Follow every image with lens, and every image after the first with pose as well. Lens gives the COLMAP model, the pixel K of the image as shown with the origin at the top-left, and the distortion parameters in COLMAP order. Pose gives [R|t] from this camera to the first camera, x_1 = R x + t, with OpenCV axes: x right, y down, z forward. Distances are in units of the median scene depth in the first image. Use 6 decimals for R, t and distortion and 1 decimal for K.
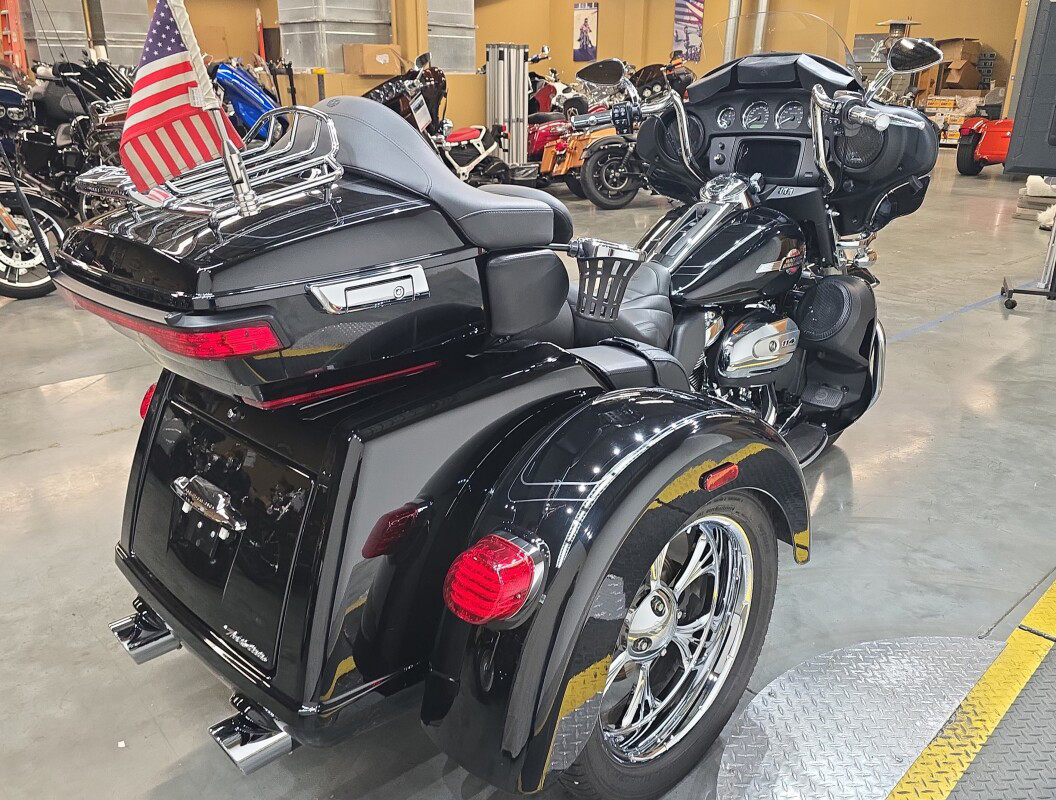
lens RADIAL K [[871.1, 0, 525.3], [0, 871.1, 407.0], [0, 0, 1]] dist [0.016707, -0.002019]
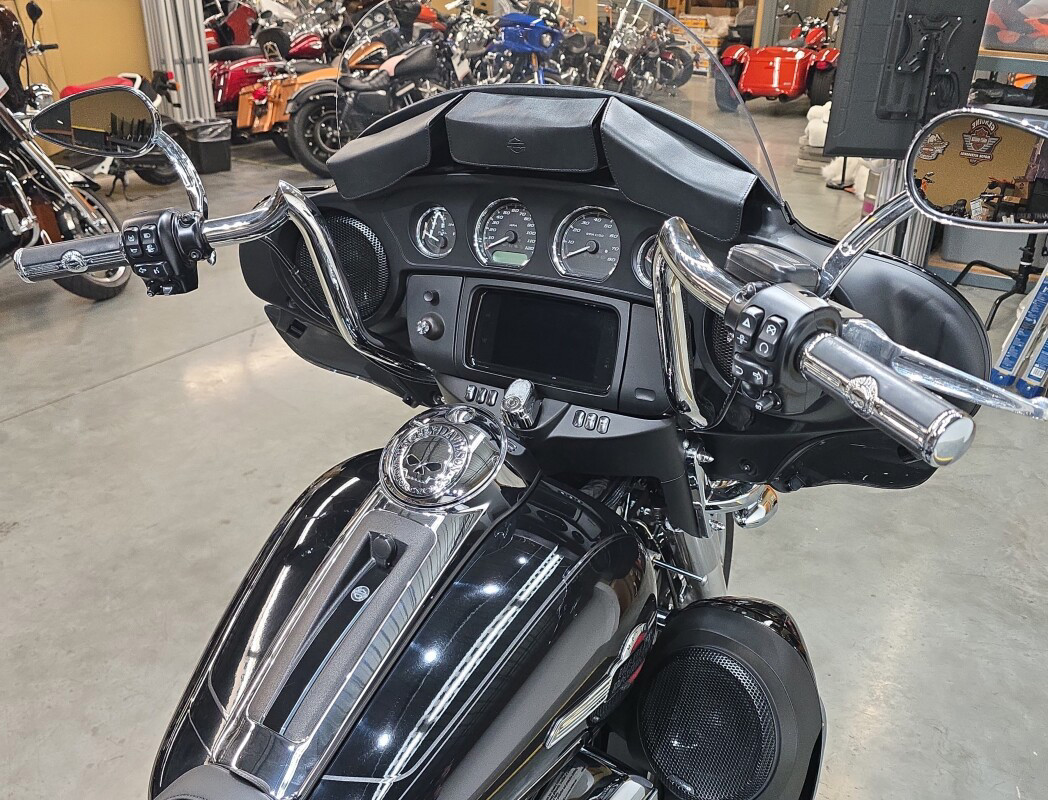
lens RADIAL K [[894.0, 0, 524.0], [0, 894.0, 400.0], [0, 0, 1]] dist [0.108372, -0.174475]
pose [[0.964341, -0.105042, 0.242926, 0.048203], [0.087532, 0.992796, 0.081812, -0.085781], [-0.249770, -0.057631, 0.966589, 0.174281]]
